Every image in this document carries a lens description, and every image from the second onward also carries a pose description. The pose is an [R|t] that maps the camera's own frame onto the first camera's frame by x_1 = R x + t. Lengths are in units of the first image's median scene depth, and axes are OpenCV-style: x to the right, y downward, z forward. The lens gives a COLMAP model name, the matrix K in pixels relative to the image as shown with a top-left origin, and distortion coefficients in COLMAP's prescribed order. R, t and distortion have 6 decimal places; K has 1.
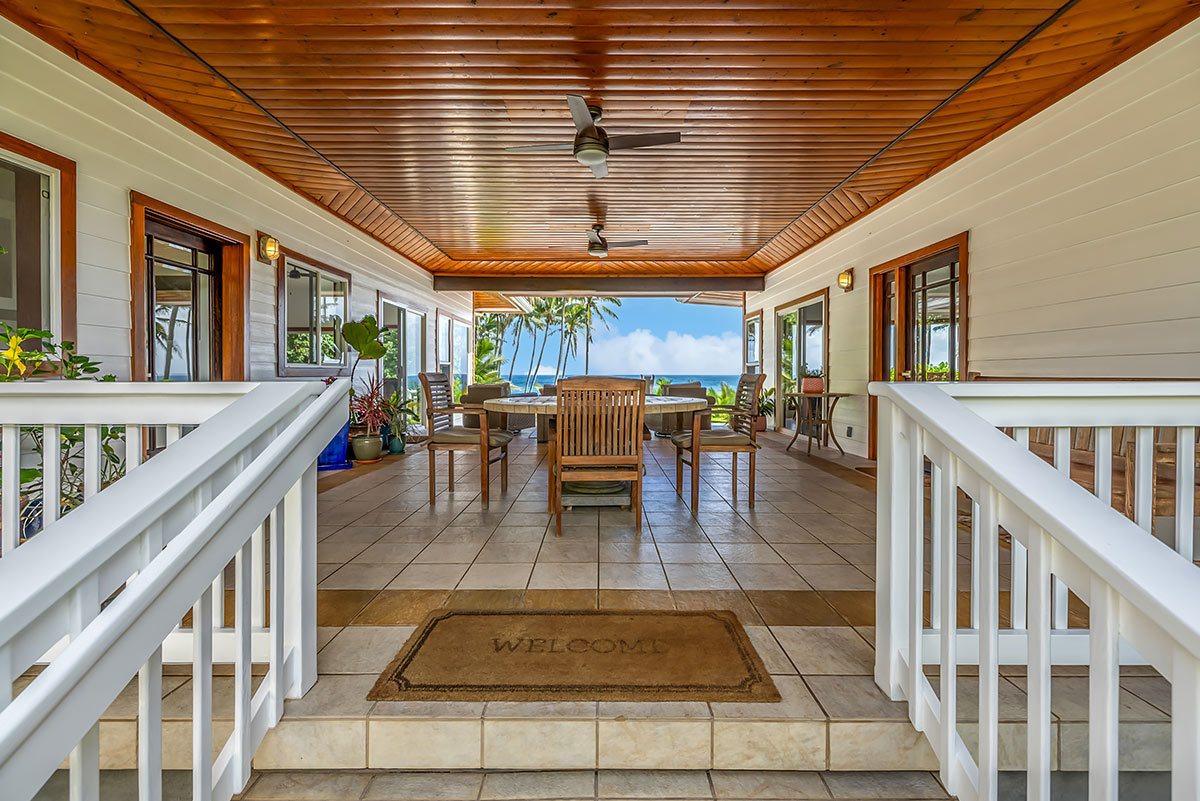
lens RADIAL K [[508.0, 0, 607.0], [0, 508.0, 376.0], [0, 0, 1]] dist [0.002039, -0.000545]
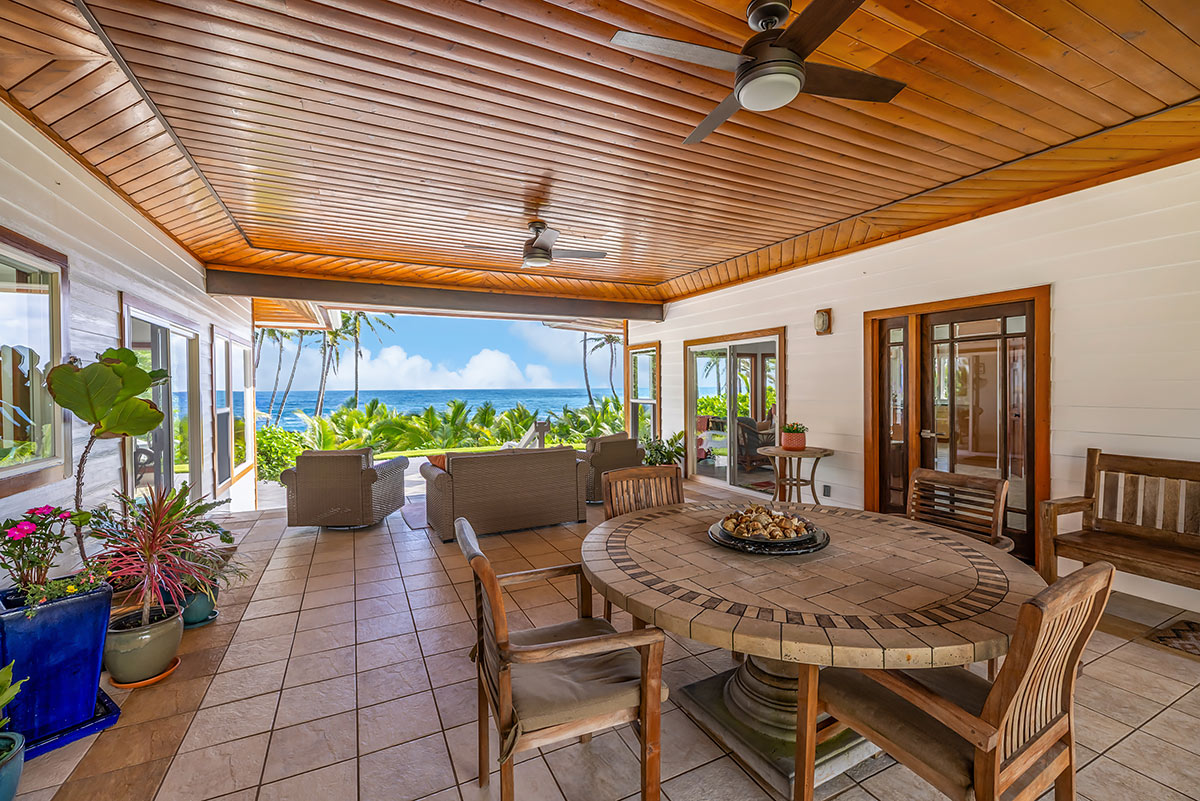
lens RADIAL K [[508.0, 0, 607.6], [0, 508.0, 397.8], [0, 0, 1]] dist [0.002039, -0.000545]
pose [[0.899521, -0.015932, 0.436587, -0.234468], [0.009802, 0.999819, 0.016289, -0.066256], [-0.436767, -0.010373, 0.899515, 0.325324]]
